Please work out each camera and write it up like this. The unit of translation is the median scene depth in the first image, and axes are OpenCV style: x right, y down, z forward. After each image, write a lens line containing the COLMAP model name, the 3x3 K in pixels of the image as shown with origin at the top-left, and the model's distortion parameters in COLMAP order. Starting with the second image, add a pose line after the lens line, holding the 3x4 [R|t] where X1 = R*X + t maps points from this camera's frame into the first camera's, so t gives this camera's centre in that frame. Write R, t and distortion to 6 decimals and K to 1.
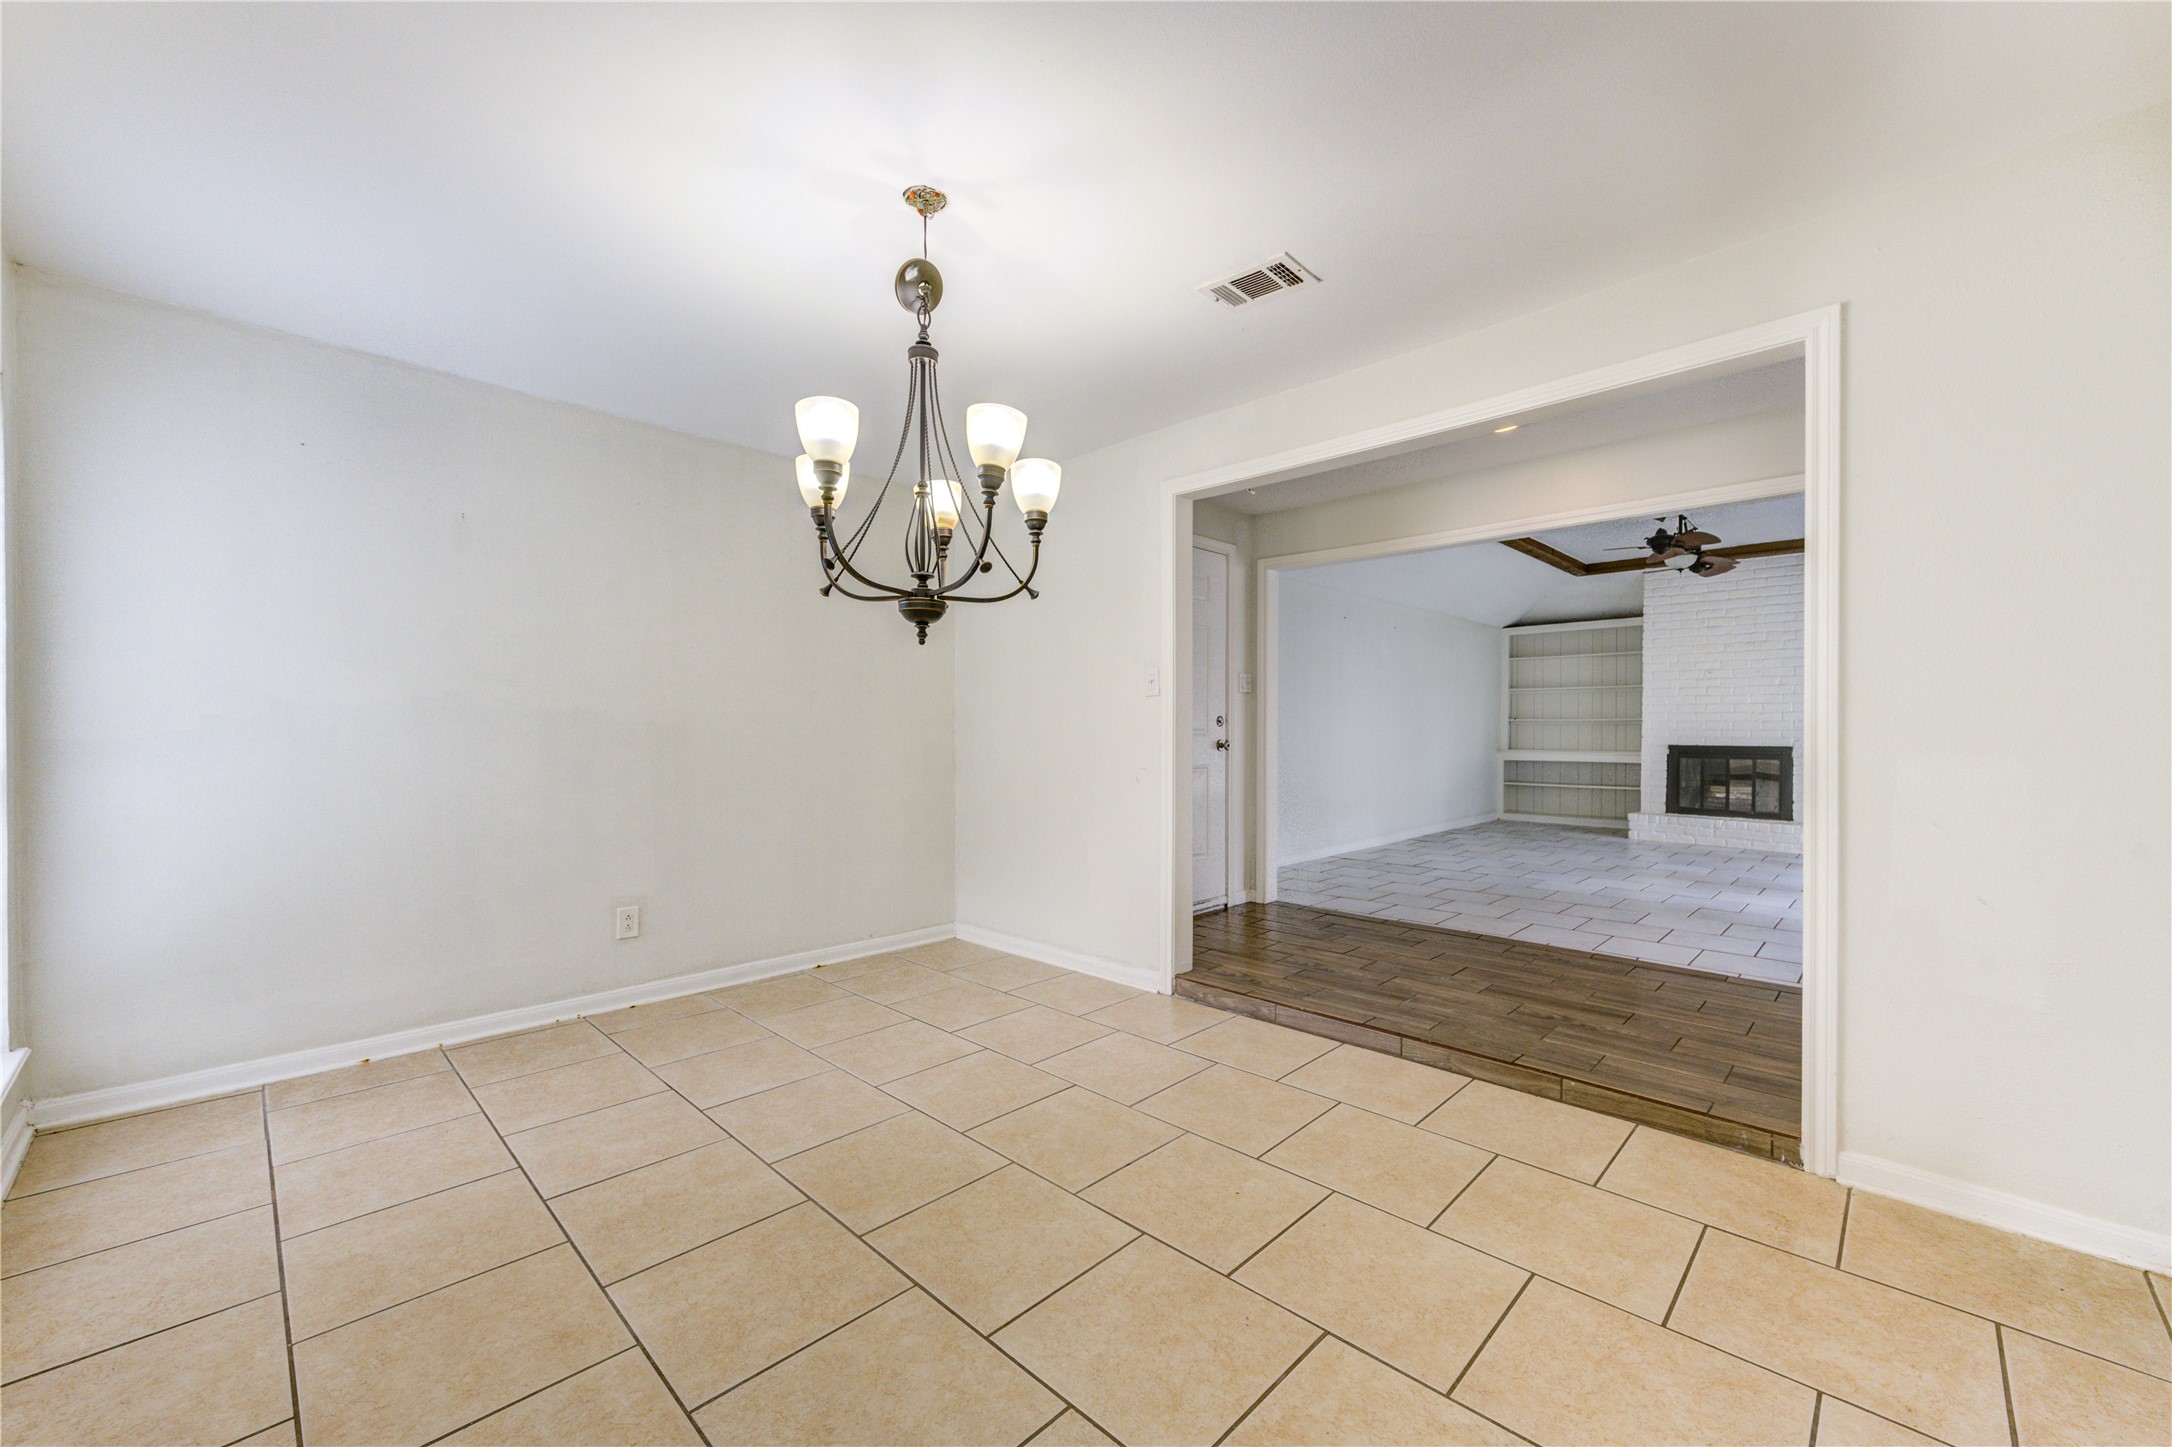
lens RADIAL K [[862.7, 0, 1075.1], [0, 862.7, 727.4], [0, 0, 1]] dist [0.002680, -0.000367]
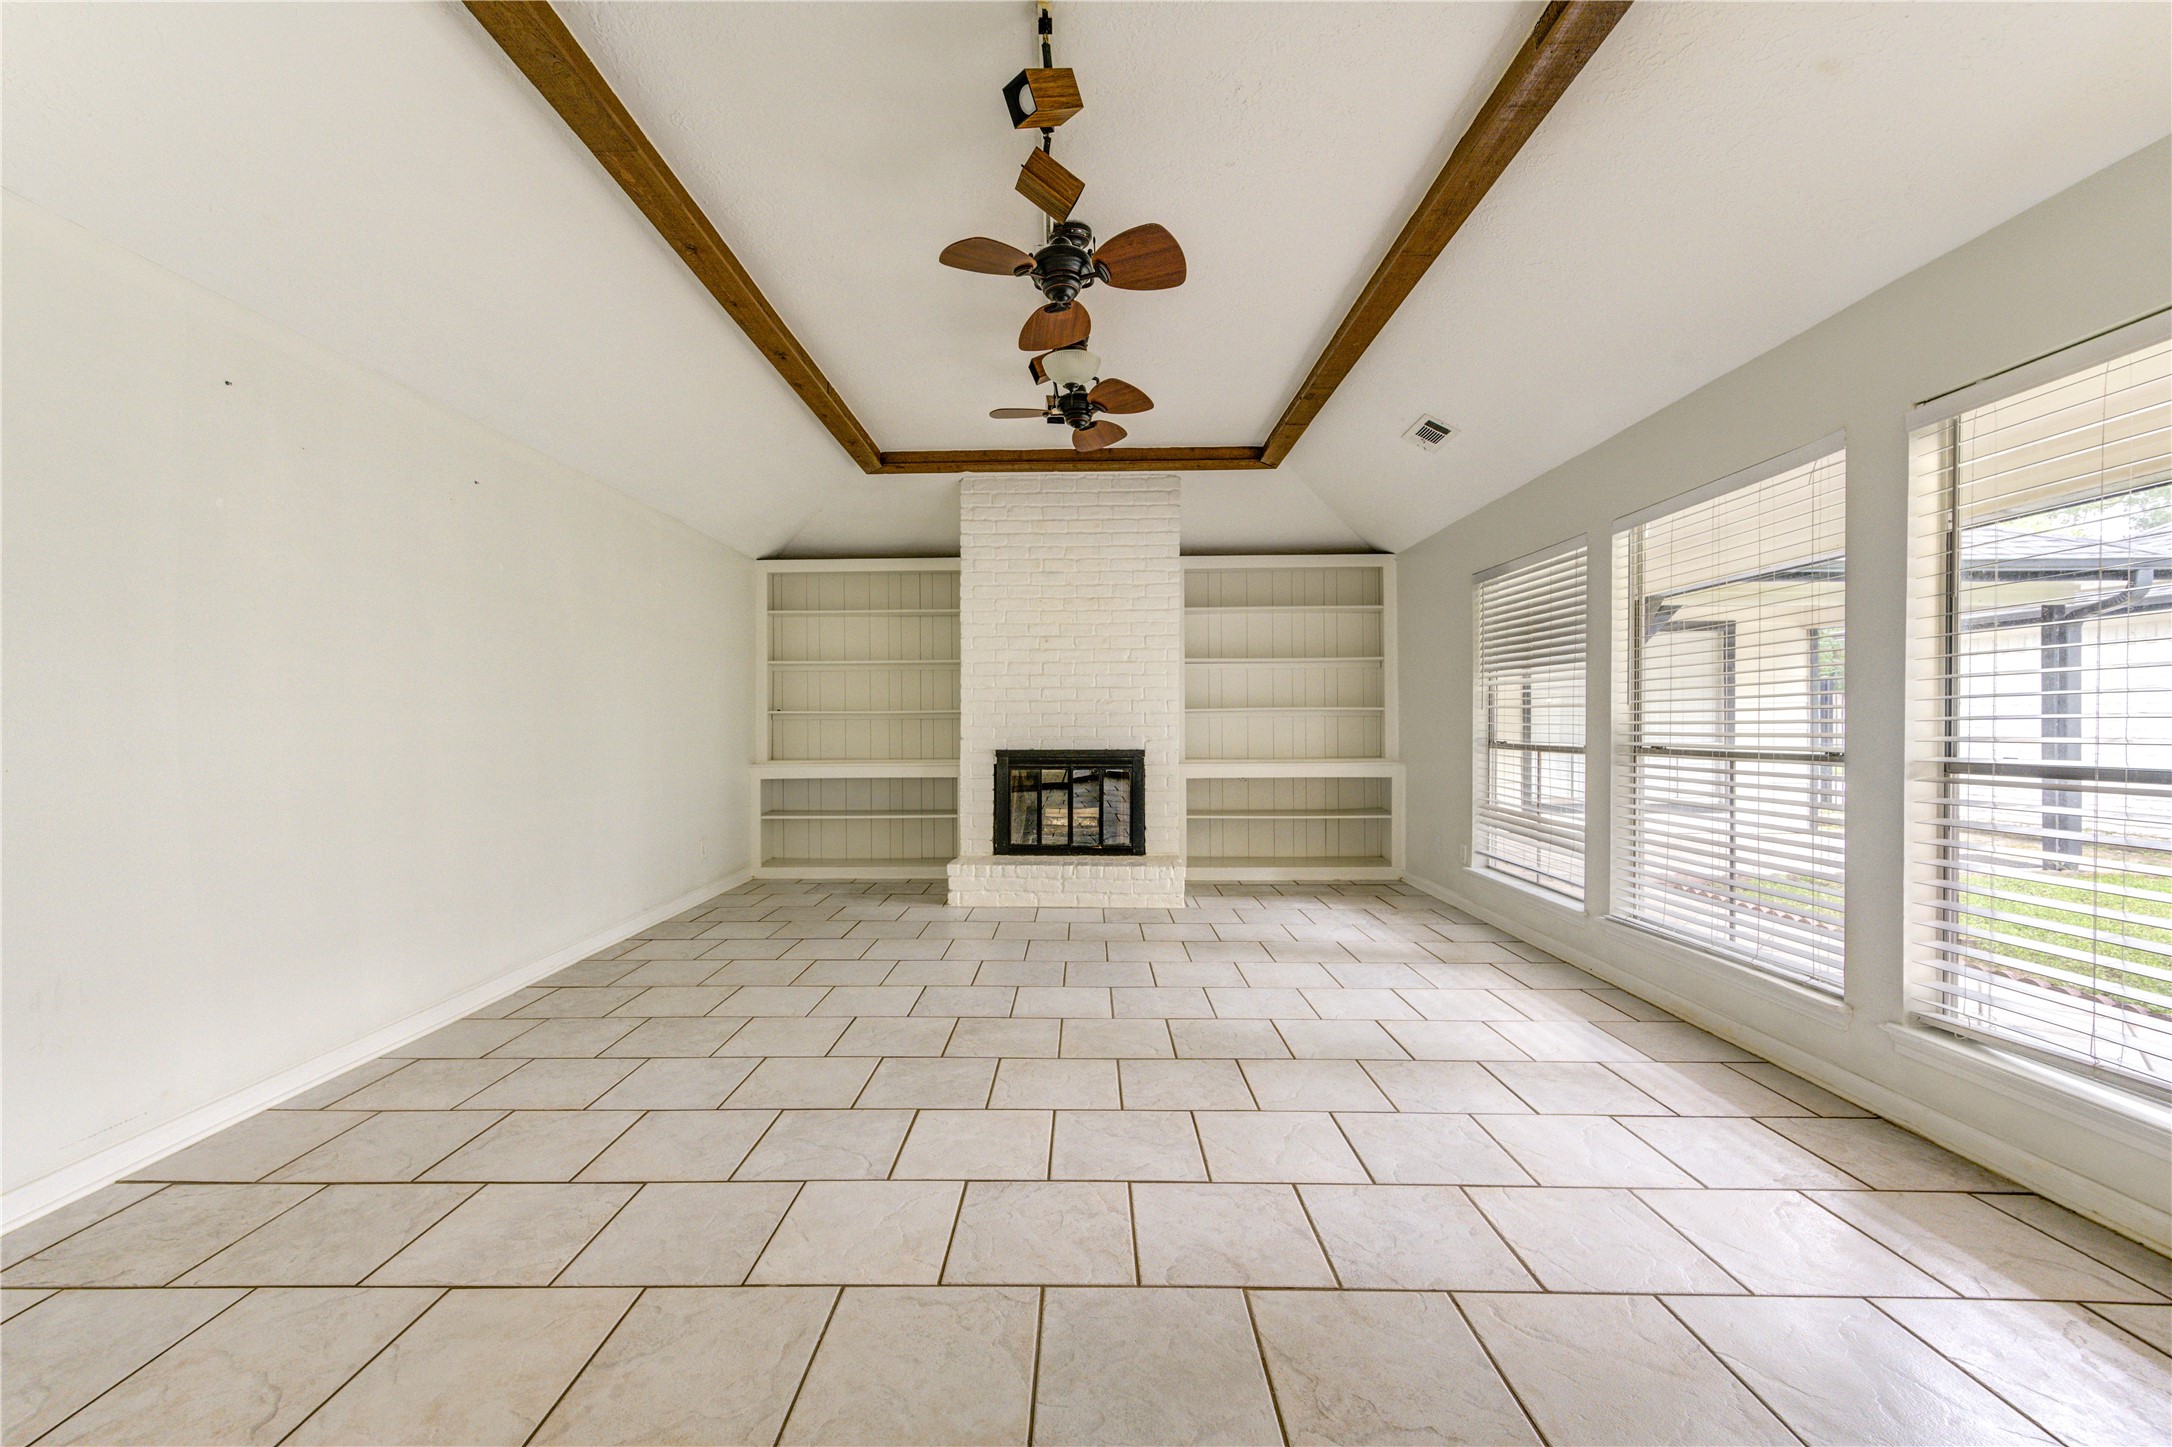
lens RADIAL K [[862.7, 0, 1060.5], [0, 862.7, 724.5], [0, 0, 1]] dist [0.002680, -0.000367]
pose [[0.723502, -0.002566, 0.690317, 0.273381], [0.006660, 0.999973, -0.003263, 0.003450], [-0.690290, 0.006958, 0.723500, 0.495136]]
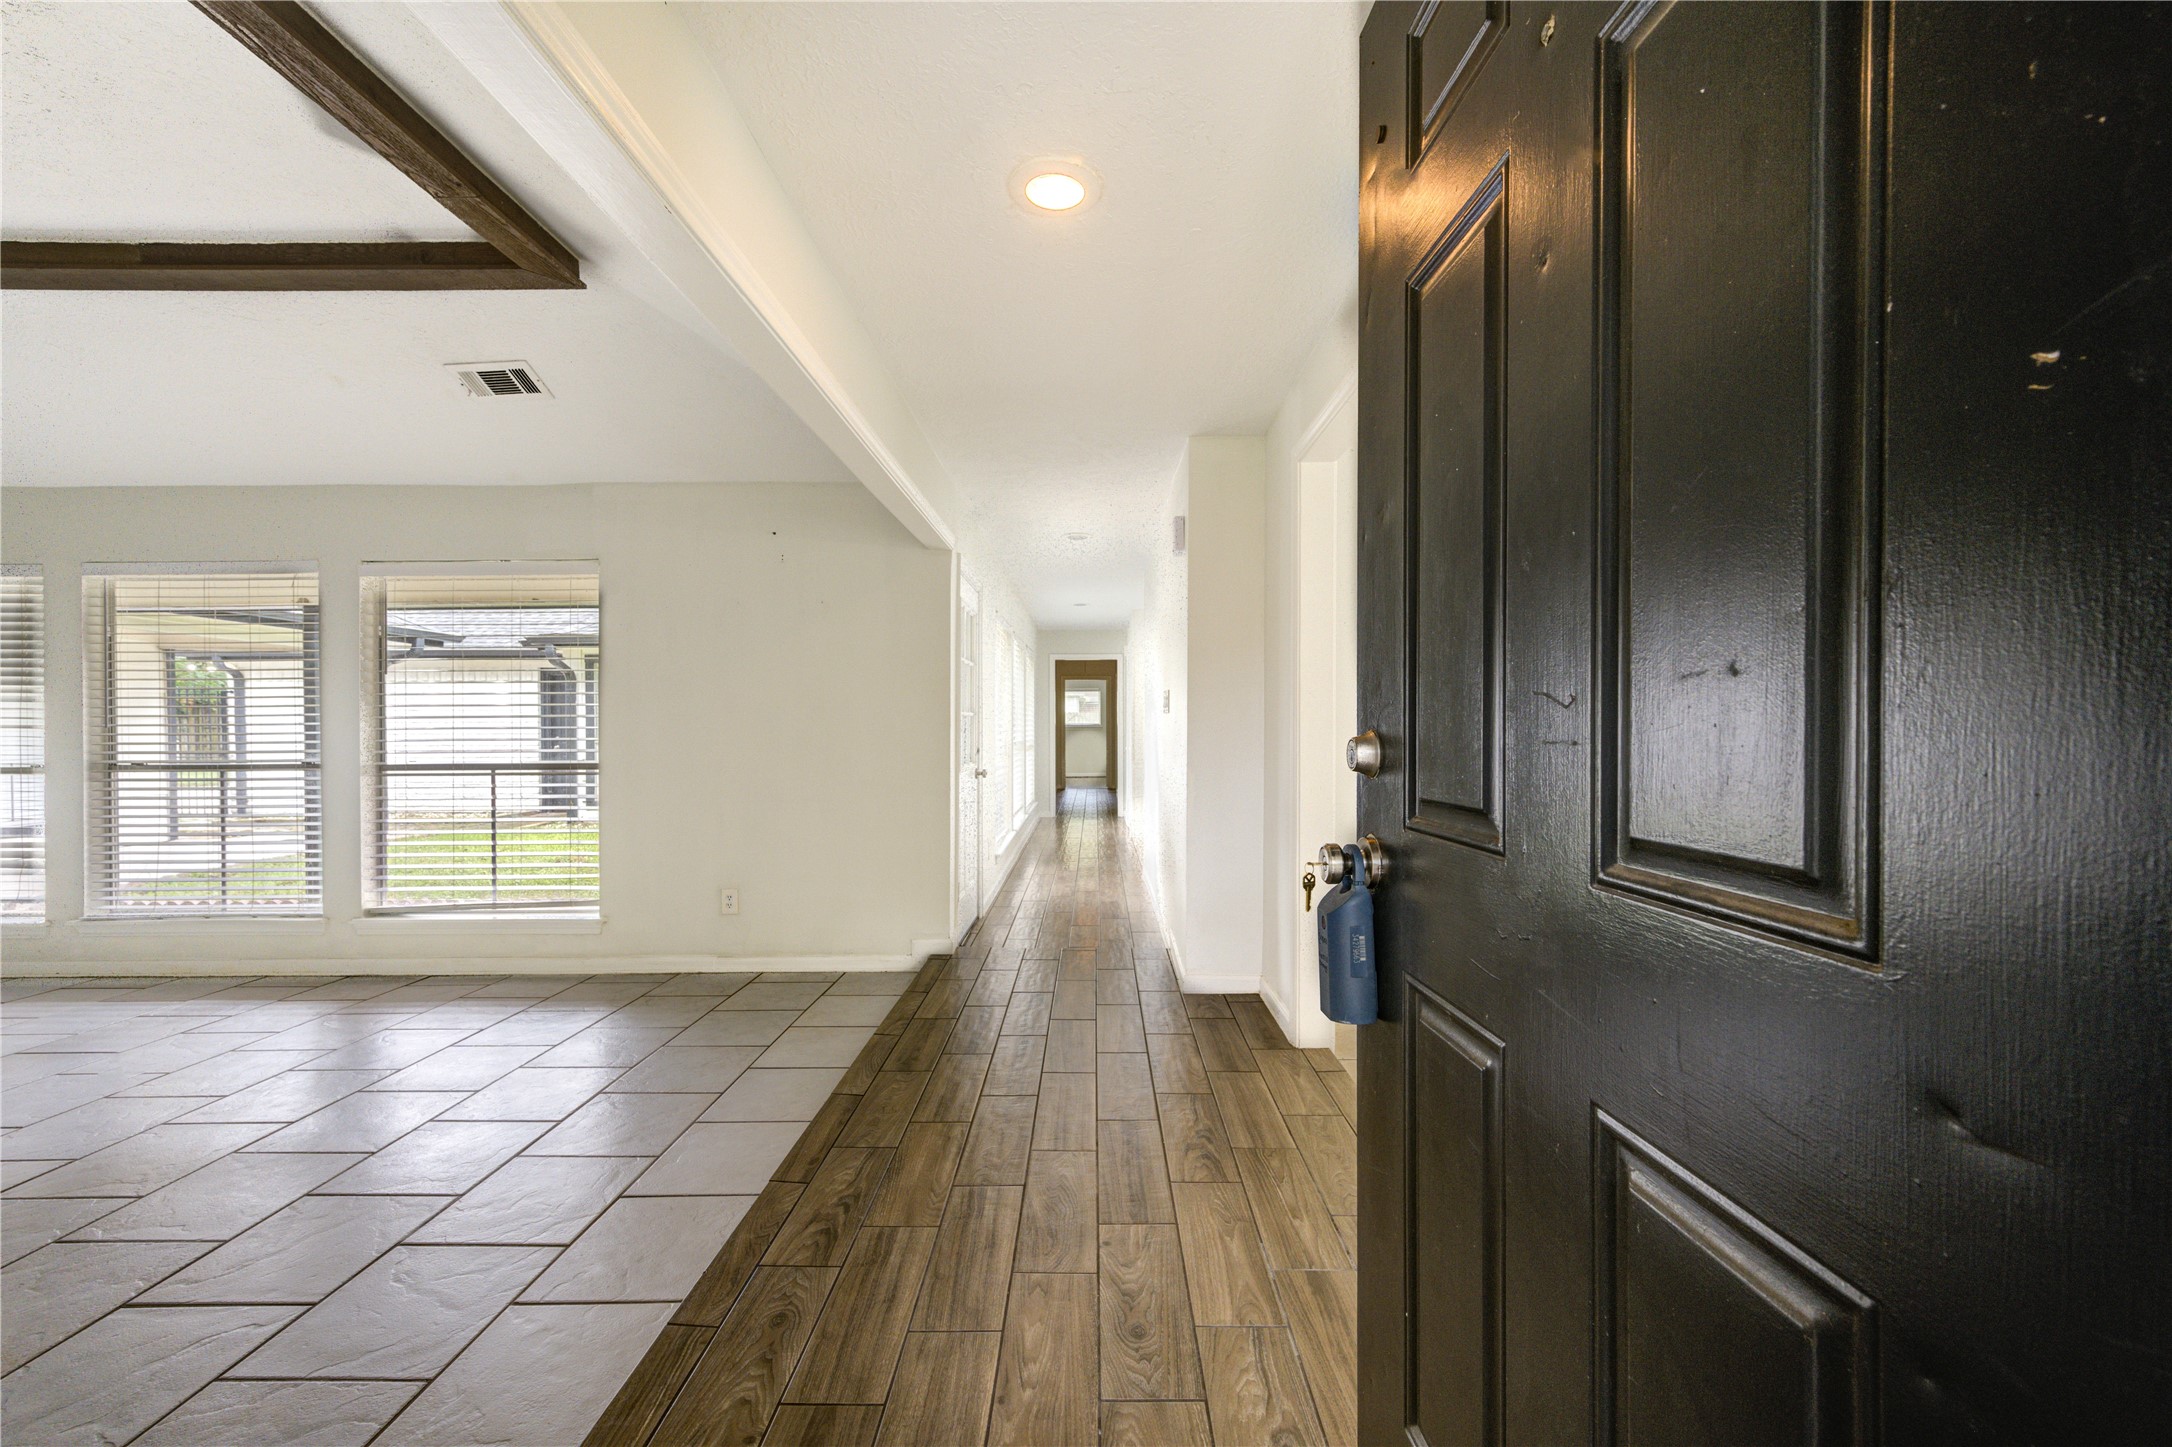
lens RADIAL K [[862.7, 0, 1101.1], [0, 862.7, 731.0], [0, 0, 1]] dist [0.002680, -0.000367]
pose [[-0.706829, -0.001503, 0.707383, 0.043446], [0.006614, 0.999940, 0.008734, -0.004135], [-0.707353, 0.010853, -0.706777, 0.553941]]
